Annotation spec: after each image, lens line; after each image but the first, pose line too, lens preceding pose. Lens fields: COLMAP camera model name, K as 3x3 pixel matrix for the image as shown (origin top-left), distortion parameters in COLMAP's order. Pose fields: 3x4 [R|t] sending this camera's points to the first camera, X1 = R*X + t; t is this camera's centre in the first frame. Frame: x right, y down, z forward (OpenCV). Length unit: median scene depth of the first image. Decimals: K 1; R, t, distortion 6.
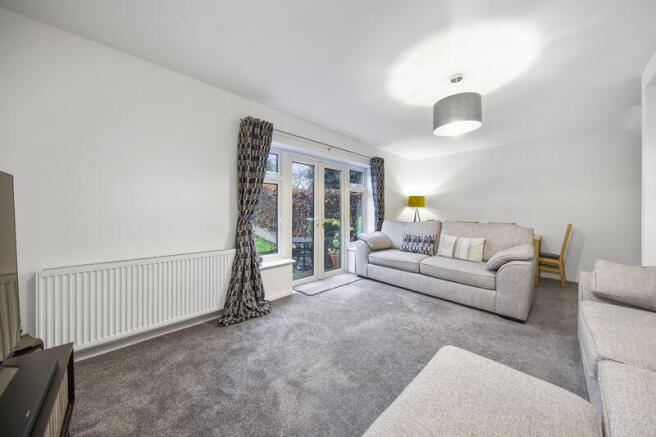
lens RADIAL K [[220.9, 0, 334.1], [0, 220.9, 212.9], [0, 0, 1]] dist [-0.000020, -0.000055]
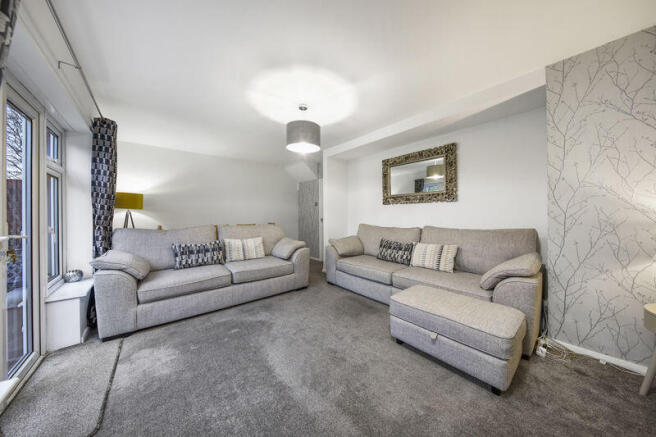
lens RADIAL K [[215.8, 0, 326.0], [0, 215.8, 214.4], [0, 0, 1]] dist [-0.000230, -0.000036]
pose [[0.068240, -0.004528, 0.997659, -0.455804], [0.009115, 0.999951, 0.003915, -0.009164], [-0.997627, 0.008827, 0.068278, 0.564944]]
